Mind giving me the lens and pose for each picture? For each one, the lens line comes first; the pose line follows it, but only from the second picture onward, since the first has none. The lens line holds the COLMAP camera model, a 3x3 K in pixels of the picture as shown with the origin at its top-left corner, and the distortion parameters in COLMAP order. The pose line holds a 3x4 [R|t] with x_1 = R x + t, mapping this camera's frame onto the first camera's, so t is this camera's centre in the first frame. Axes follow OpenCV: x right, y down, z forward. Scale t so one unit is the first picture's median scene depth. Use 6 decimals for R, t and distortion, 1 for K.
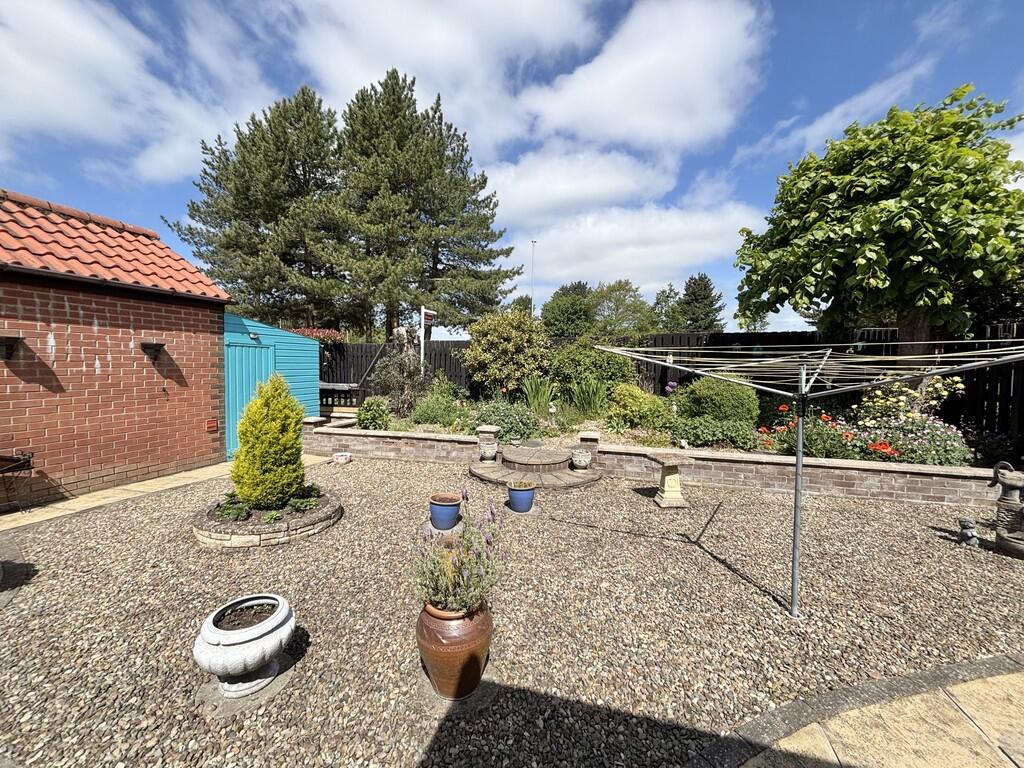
lens RADIAL K [[417.0, 0, 510.6], [0, 417.0, 383.1], [0, 0, 1]] dist [0.019545, 0.000066]
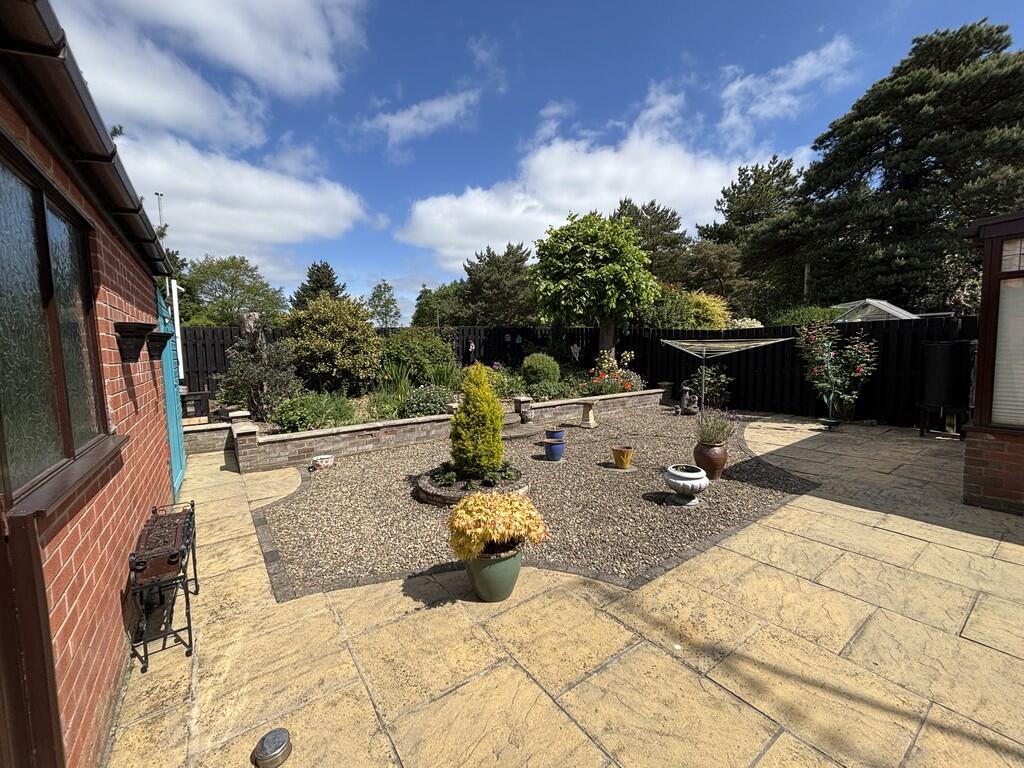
lens RADIAL K [[417.0, 0, 510.6], [0, 417.0, 383.1], [0, 0, 1]] dist [0.019545, 0.000066]
pose [[0.613960, -0.086969, 0.784531, -0.842026], [0.062787, 0.996143, 0.061291, -0.018083], [-0.786836, 0.011628, 0.617053, 0.128274]]
